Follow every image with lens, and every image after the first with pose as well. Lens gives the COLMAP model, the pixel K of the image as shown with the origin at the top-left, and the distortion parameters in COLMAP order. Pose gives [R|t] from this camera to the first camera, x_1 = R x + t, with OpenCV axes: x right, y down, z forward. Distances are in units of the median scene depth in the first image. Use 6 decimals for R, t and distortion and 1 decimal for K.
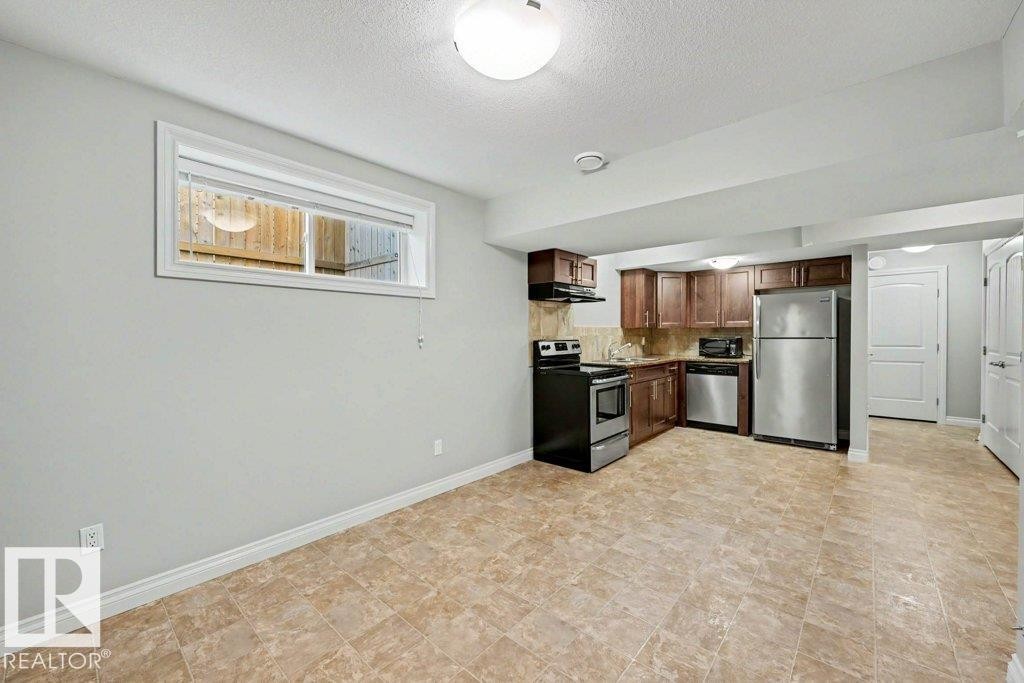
lens RADIAL K [[412.3, 0, 512.0], [0, 412.3, 341.5], [0, 0, 1]] dist [-0.000849, -0.000320]
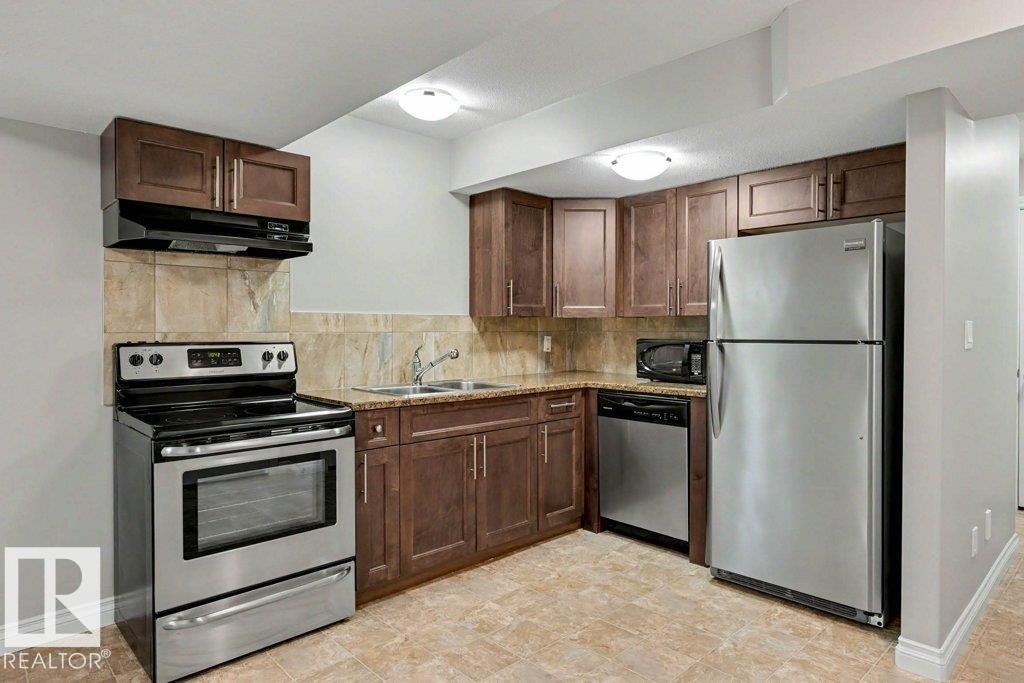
lens RADIAL K [[606.2, 0, 513.9], [0, 606.2, 335.6], [0, 0, 1]] dist [-0.002574, -0.000612]
pose [[0.996006, 0.006845, -0.089020, 0.448972], [-0.007482, 0.999949, -0.006821, -0.007822], [0.088969, 0.007460, 0.996006, 0.365178]]
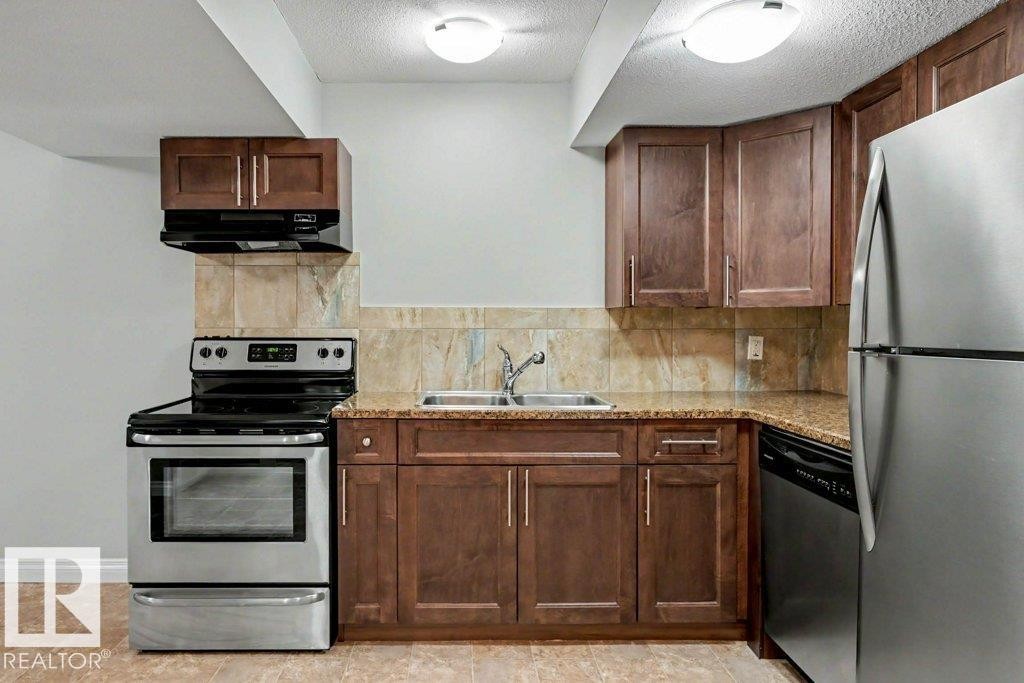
lens RADIAL K [[623.7, 0, 462.2], [0, 623.7, 334.7], [0, 0, 1]] dist [-0.004199, -0.000693]
pose [[0.661108, 0.016920, -0.750100, 0.699476], [-0.018652, 0.999807, 0.006114, -0.013400], [0.750059, 0.009949, 0.661297, 0.653414]]
